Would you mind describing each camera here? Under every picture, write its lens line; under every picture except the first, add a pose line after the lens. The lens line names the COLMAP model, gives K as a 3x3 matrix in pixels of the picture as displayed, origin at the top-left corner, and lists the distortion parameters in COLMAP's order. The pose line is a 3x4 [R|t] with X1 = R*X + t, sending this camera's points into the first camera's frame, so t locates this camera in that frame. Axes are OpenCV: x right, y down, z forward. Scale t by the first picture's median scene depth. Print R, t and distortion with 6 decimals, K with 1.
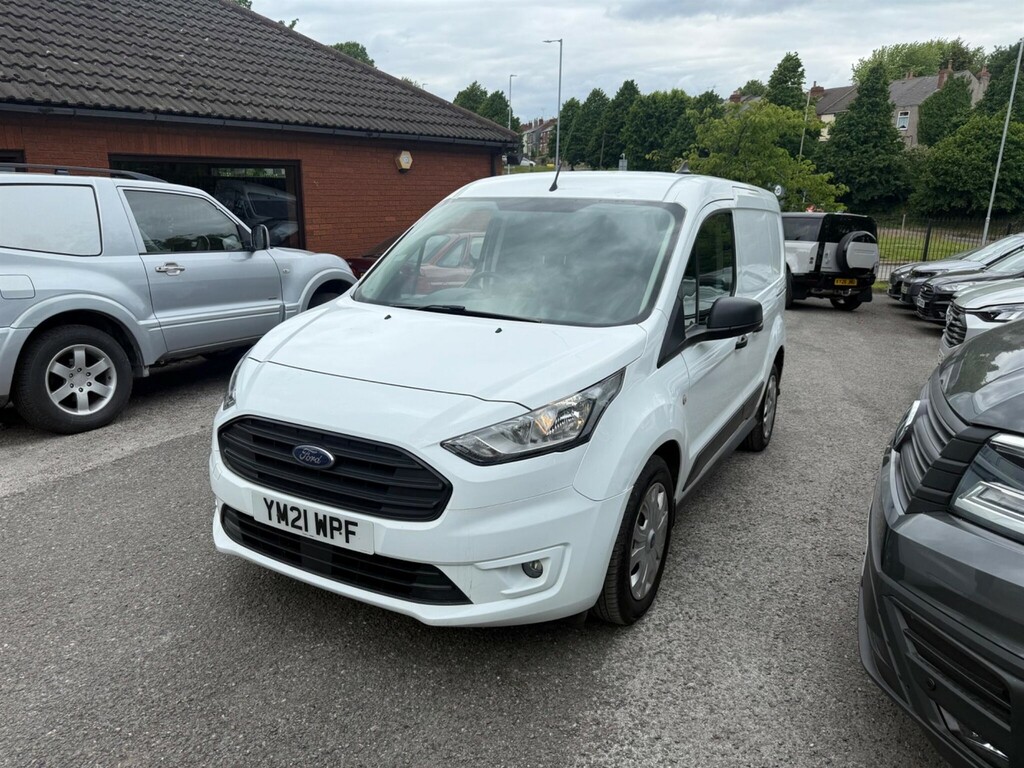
lens RADIAL K [[738.4, 0, 510.1], [0, 738.4, 376.8], [0, 0, 1]] dist [0.006417, -0.012861]
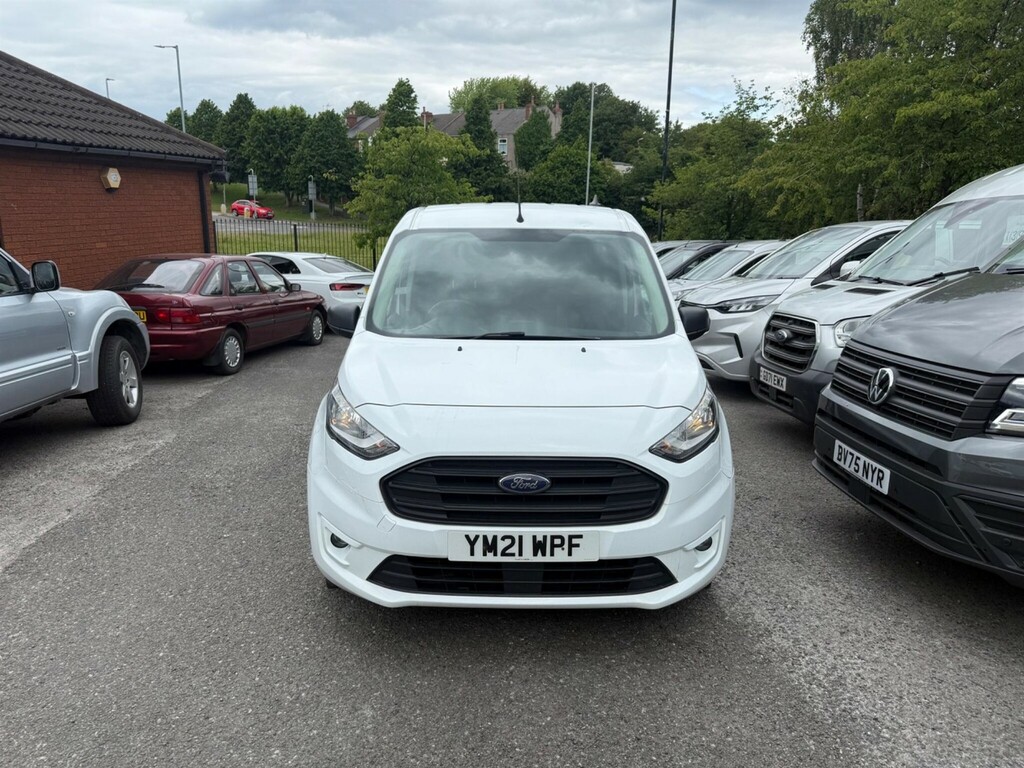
lens RADIAL K [[720.0, 0, 514.5], [0, 720.0, 389.6], [0, 0, 1]] dist [0.089984, -0.130357]
pose [[0.877274, -0.119175, 0.464961, -0.176819], [0.119898, 0.992387, 0.028141, -0.013245], [-0.464775, 0.031061, 0.884884, 0.022013]]
